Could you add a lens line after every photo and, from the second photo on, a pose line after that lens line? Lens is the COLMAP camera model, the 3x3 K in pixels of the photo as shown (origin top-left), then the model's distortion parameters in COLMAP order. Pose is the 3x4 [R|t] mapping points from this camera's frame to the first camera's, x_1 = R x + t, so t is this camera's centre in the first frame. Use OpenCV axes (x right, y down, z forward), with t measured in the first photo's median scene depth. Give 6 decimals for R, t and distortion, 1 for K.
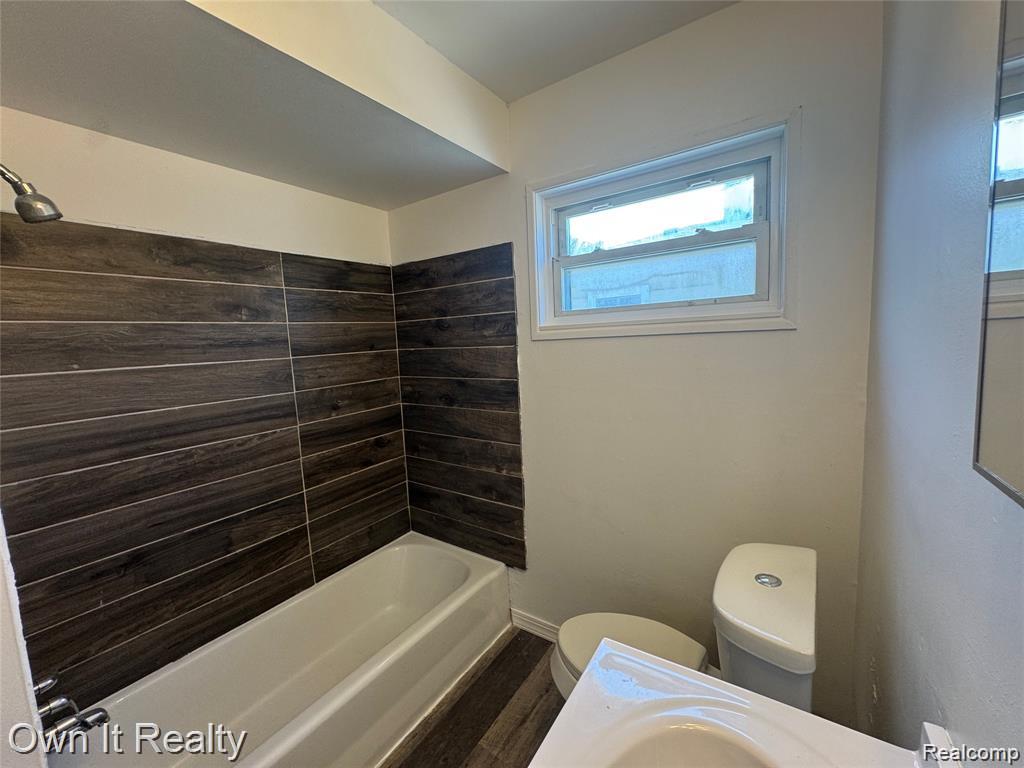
lens RADIAL K [[407.0, 0, 511.9], [0, 407.0, 382.2], [0, 0, 1]] dist [-0.005528, 0.000046]
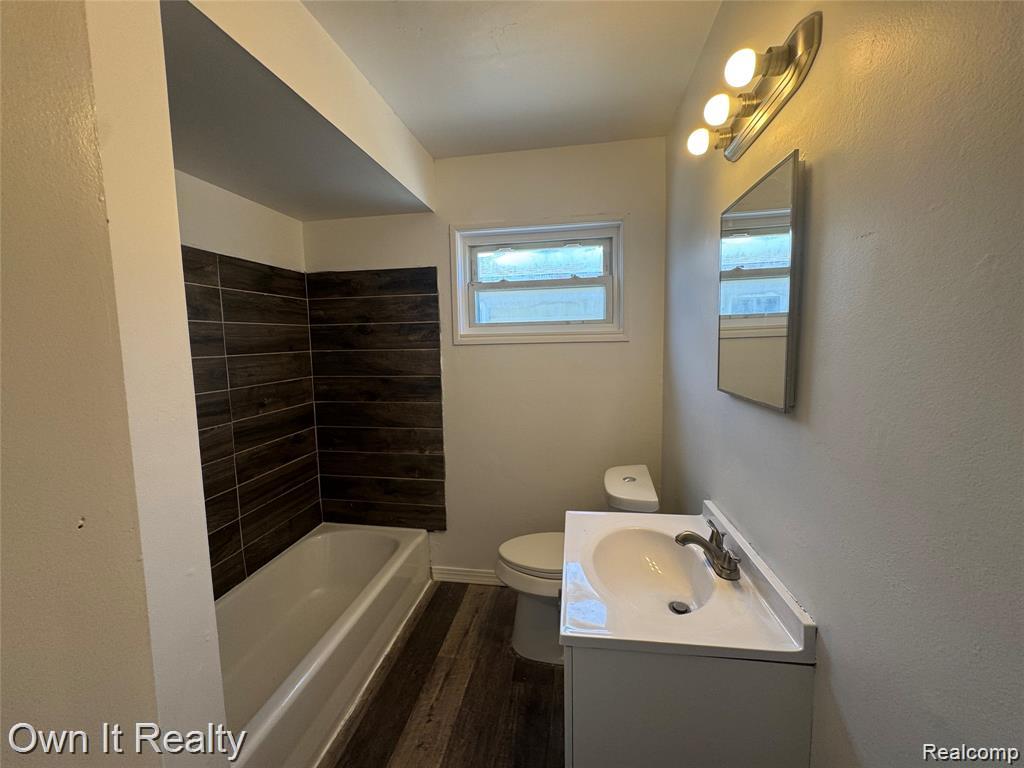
lens RADIAL K [[407.0, 0, 511.2], [0, 407.0, 383.1], [0, 0, 1]] dist [-0.005528, 0.000046]
pose [[0.908590, -0.014811, 0.417426, -0.302590], [0.023240, 0.999616, -0.015116, 0.038511], [-0.417041, 0.023435, 0.908585, -0.221359]]
